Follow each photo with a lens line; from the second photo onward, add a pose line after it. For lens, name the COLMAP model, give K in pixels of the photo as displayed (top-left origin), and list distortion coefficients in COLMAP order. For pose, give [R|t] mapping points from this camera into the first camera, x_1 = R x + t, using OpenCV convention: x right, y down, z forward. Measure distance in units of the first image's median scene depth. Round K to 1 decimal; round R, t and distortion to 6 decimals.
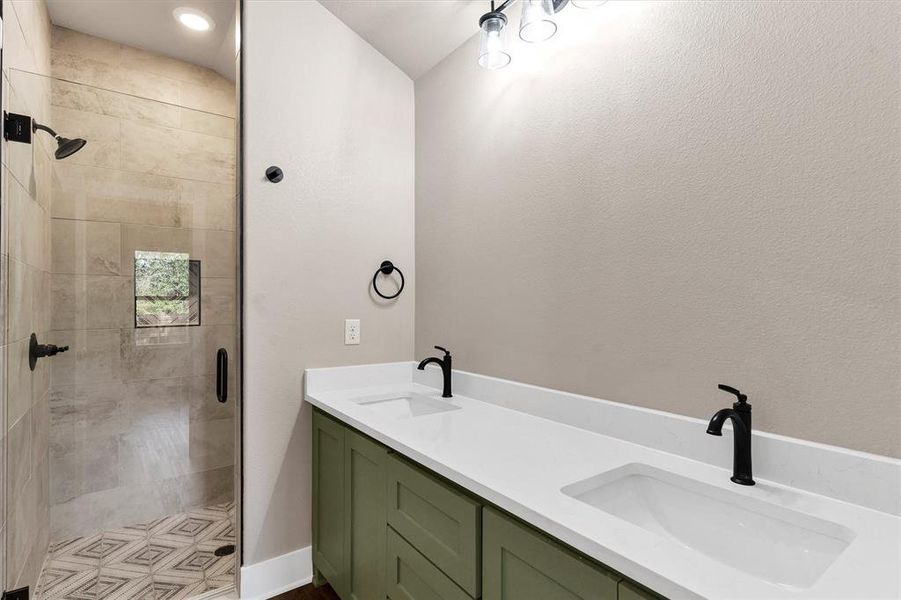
lens RADIAL K [[459.3, 0, 453.3], [0, 459.3, 301.9], [0, 0, 1]] dist [0.002702, -0.000497]
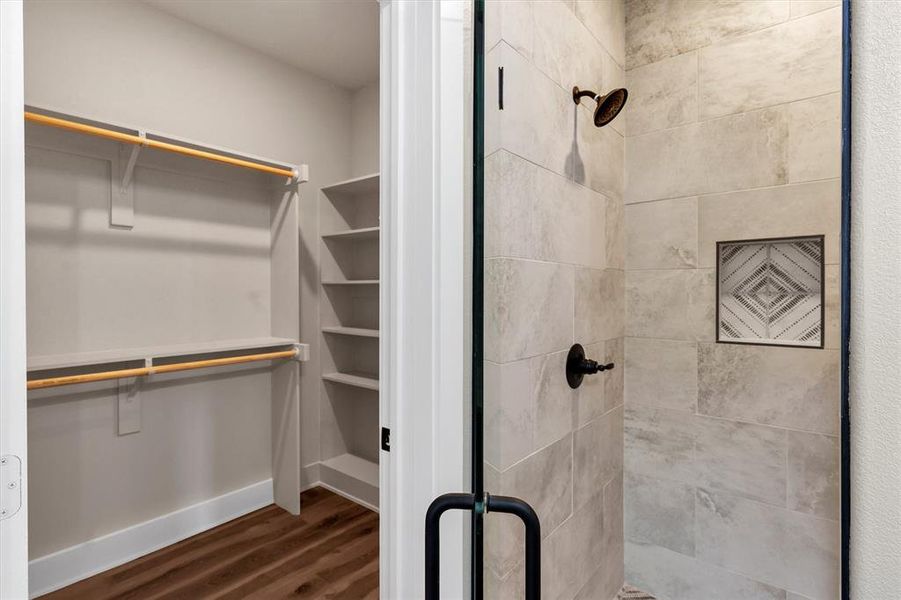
lens RADIAL K [[459.3, 0, 436.6], [0, 459.3, 293.7], [0, 0, 1]] dist [0.002702, -0.000497]
pose [[0.262397, 0.007412, -0.964932, -0.134071], [0.000476, 0.999969, 0.007811, -0.022925], [0.964960, -0.002509, 0.262385, 0.413338]]
